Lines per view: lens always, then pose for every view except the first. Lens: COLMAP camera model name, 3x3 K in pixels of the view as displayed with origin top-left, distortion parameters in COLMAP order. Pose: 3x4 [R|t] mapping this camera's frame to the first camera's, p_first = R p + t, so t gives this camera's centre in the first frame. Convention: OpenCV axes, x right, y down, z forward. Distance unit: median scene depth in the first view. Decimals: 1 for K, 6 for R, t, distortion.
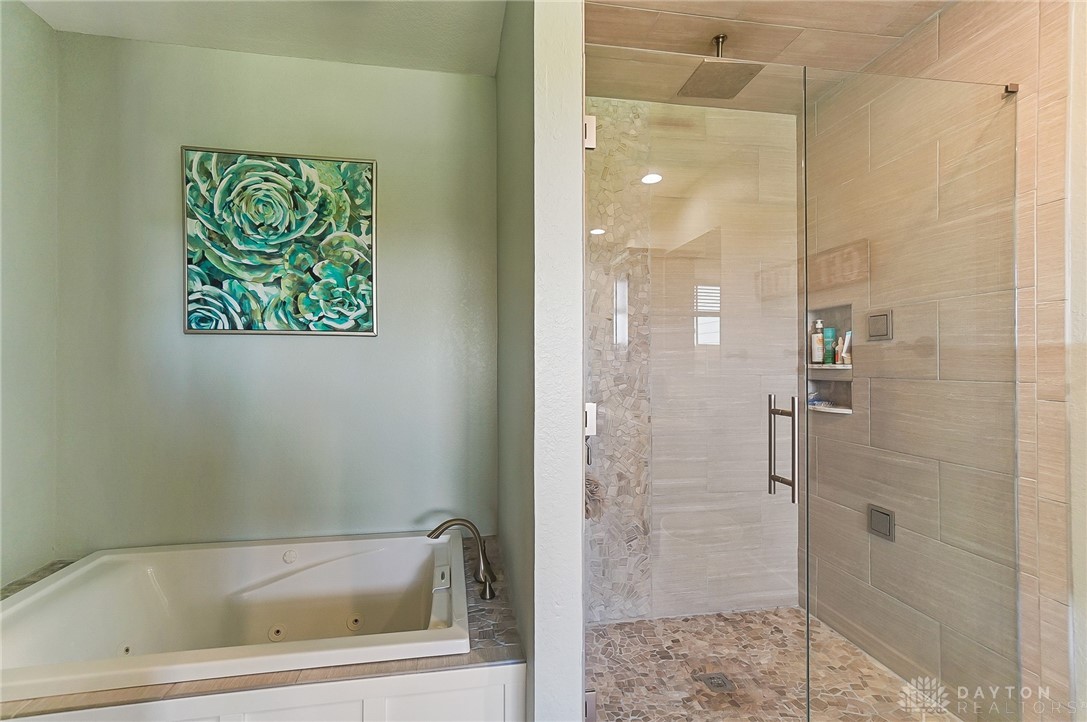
lens RADIAL K [[483.8, 0, 533.4], [0, 483.8, 353.3], [0, 0, 1]] dist [-0.015542, 0.013762]
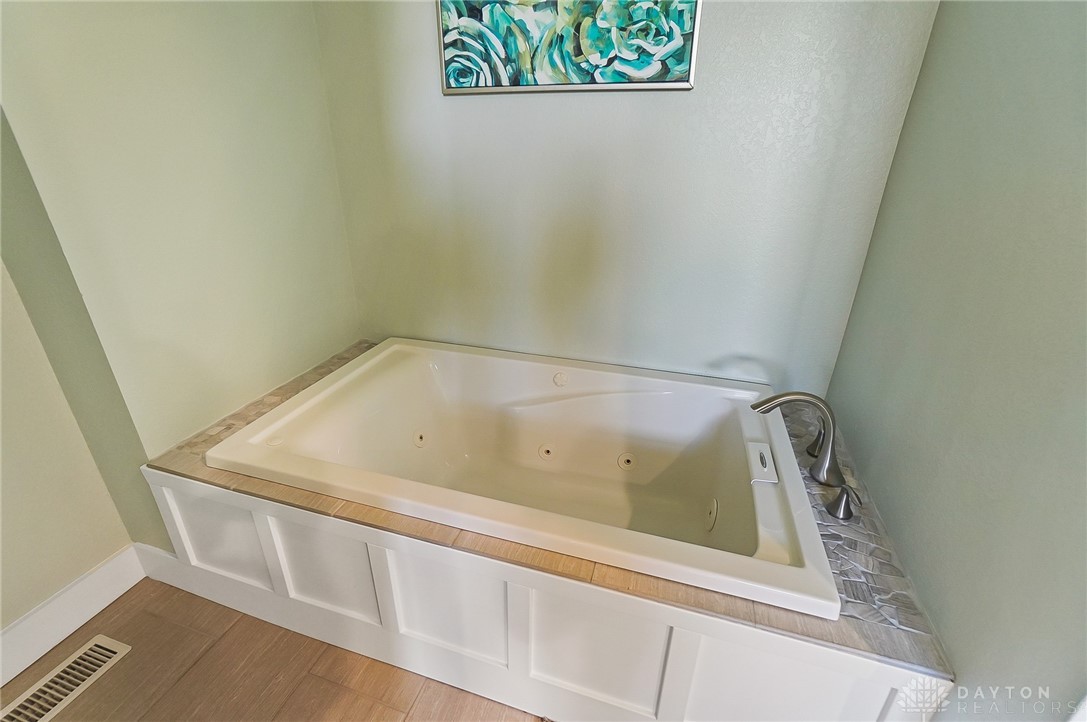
lens RADIAL K [[478.4, 0, 526.4], [0, 478.4, 357.3], [0, 0, 1]] dist [-0.026603, 0.027934]
pose [[0.886213, 0.189761, -0.422632, -0.257569], [0.002891, 0.909980, 0.414642, 0.034237], [0.463270, -0.368683, 0.805887, 0.368278]]
